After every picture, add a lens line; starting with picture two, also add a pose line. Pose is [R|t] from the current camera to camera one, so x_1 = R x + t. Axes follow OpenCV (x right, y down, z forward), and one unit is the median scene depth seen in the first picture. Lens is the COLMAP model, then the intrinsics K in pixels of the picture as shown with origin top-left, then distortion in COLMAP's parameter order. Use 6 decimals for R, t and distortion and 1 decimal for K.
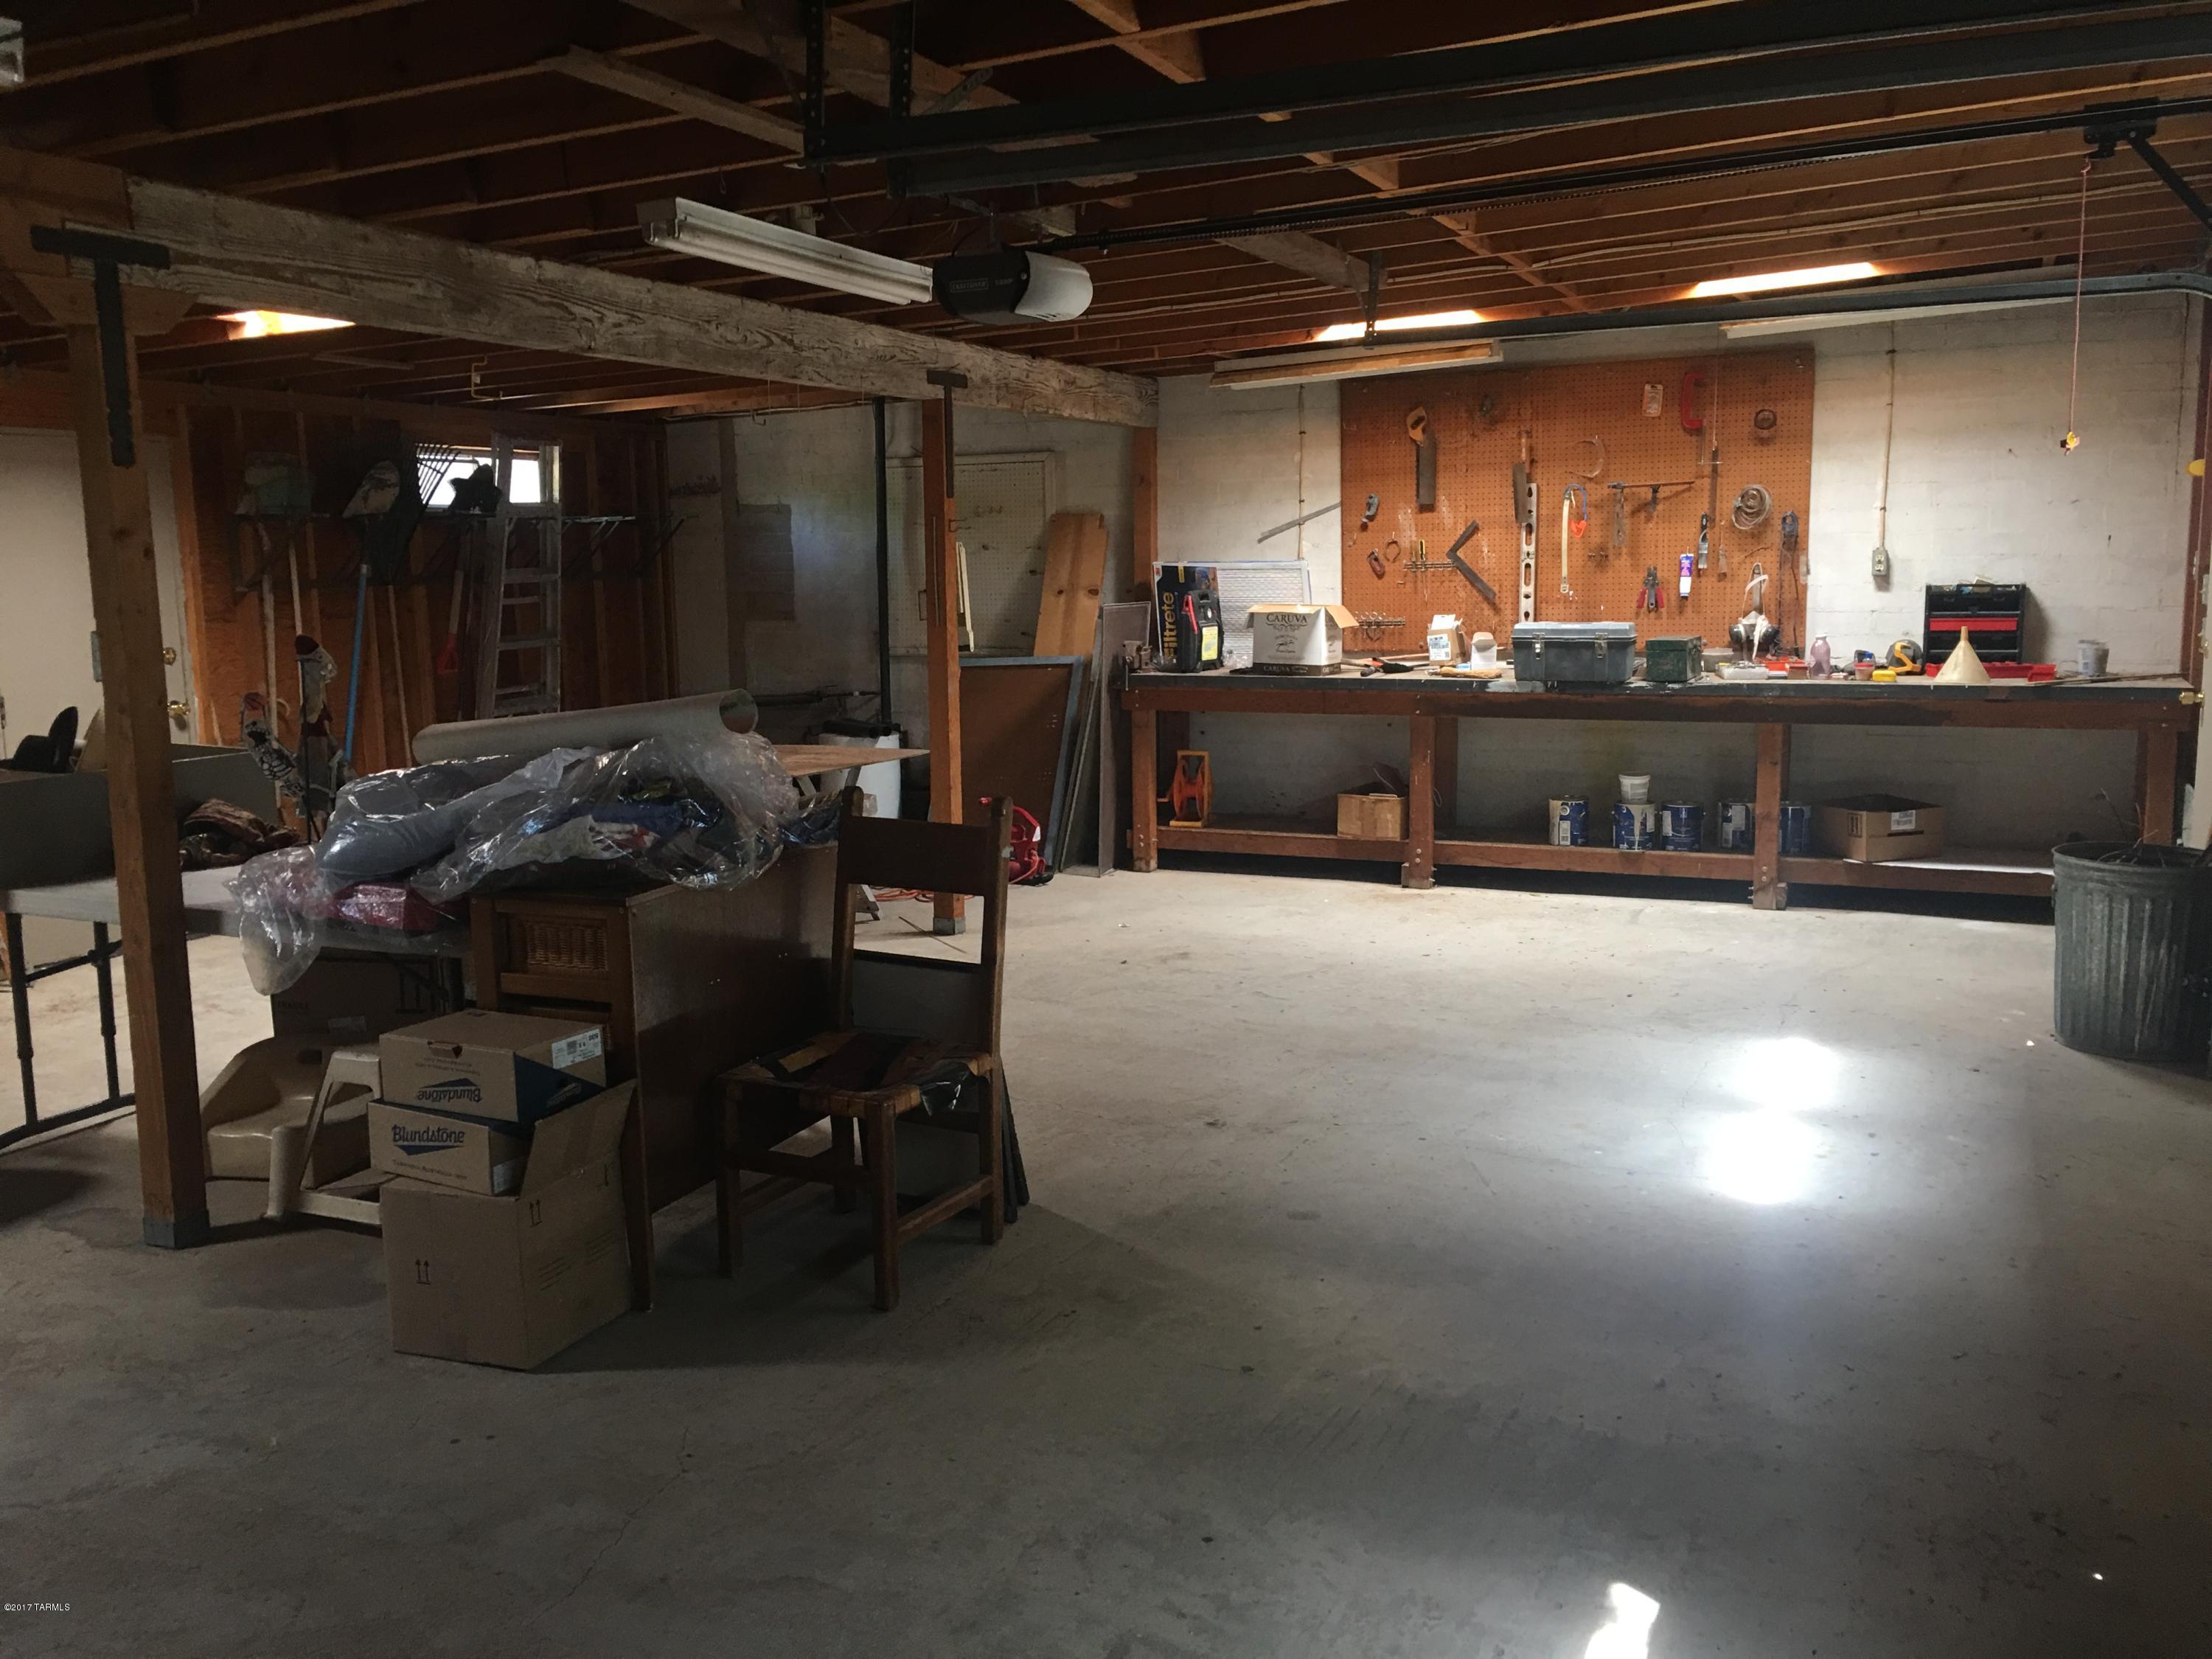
lens RADIAL K [[1887.3, 0, 1099.9], [0, 1887.3, 822.4], [0, 0, 1]] dist [0.034825, -0.009546]
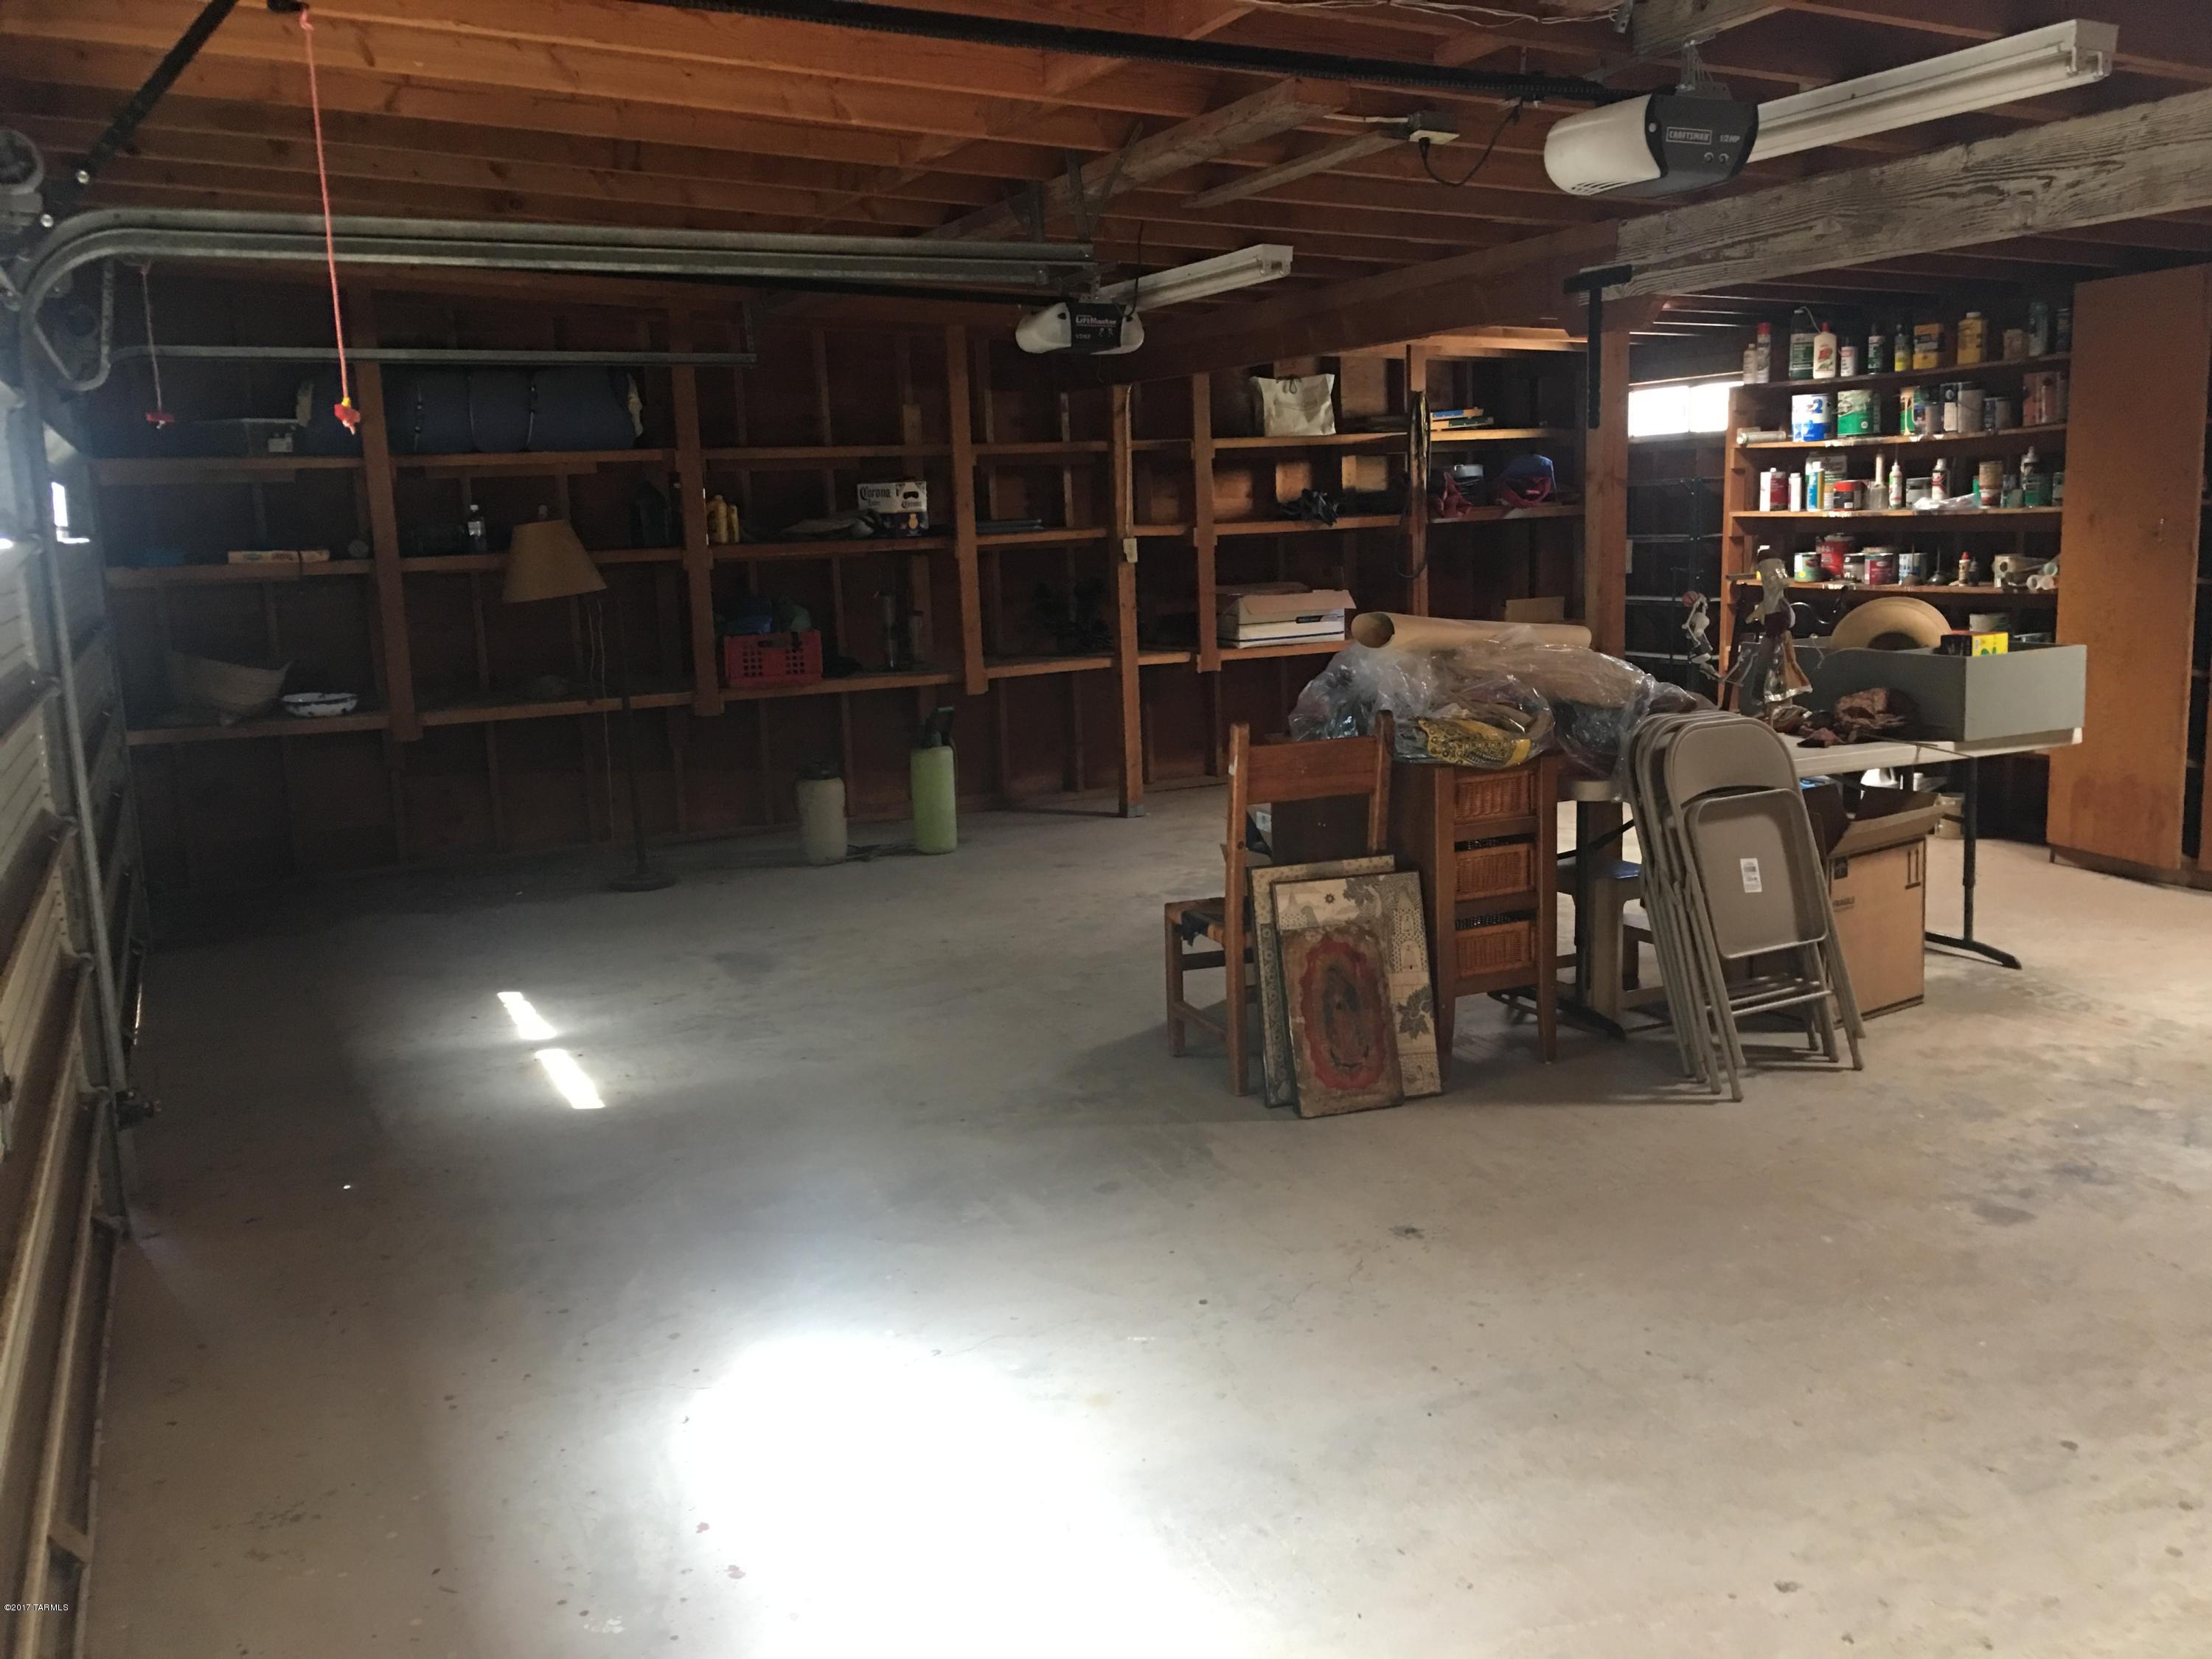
lens RADIAL K [[1887.3, 0, 1102.2], [0, 1887.3, 833.8], [0, 0, 1]] dist [0.034825, -0.009546]
pose [[-0.651181, 0.164627, -0.740852, 0.715192], [-0.066897, 0.959938, 0.272111, -0.210629], [0.755968, 0.226754, -0.614080, 1.371578]]
